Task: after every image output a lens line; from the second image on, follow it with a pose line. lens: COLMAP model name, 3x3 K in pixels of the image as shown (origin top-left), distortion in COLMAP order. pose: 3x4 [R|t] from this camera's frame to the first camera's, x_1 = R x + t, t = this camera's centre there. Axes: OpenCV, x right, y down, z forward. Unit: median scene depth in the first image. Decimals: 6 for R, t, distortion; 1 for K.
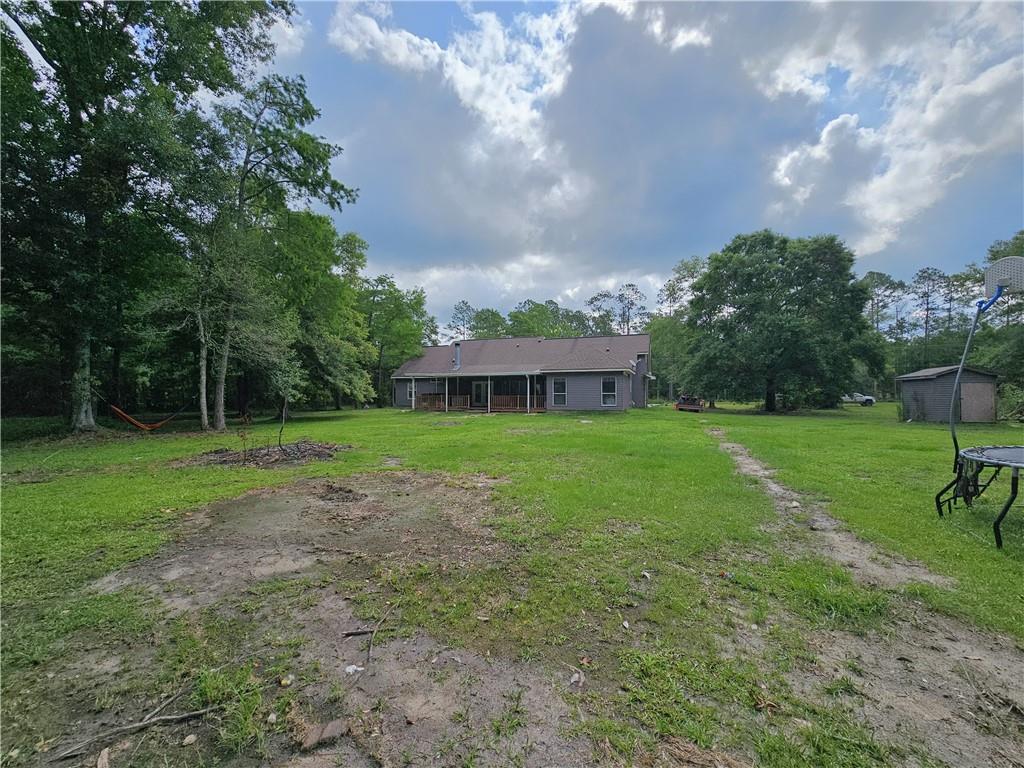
lens RADIAL K [[419.4, 0, 513.4], [0, 419.4, 391.3], [0, 0, 1]] dist [-0.003608, 0.000486]
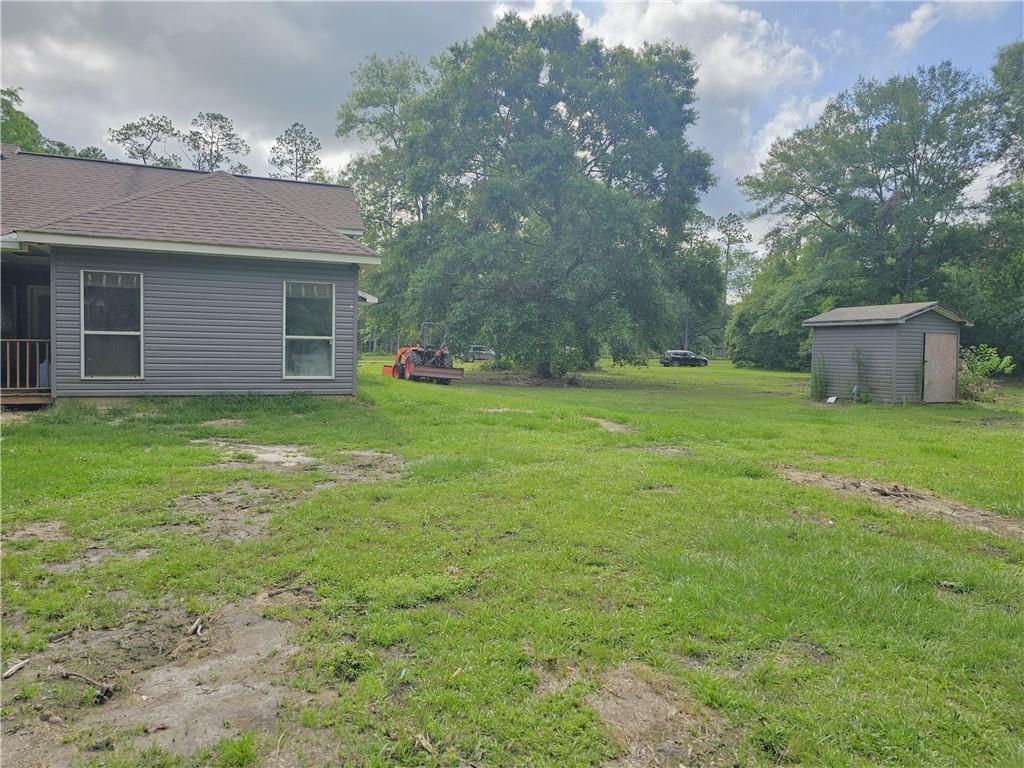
lens RADIAL K [[684.1, 0, 507.2], [0, 684.1, 374.9], [0, 0, 1]] dist [0.052240, -0.040566]
pose [[0.758302, -0.011135, 0.651809, 0.014447], [-0.026719, 0.998483, 0.048141, 0.004152], [-0.651356, -0.053922, 0.756854, 0.479103]]
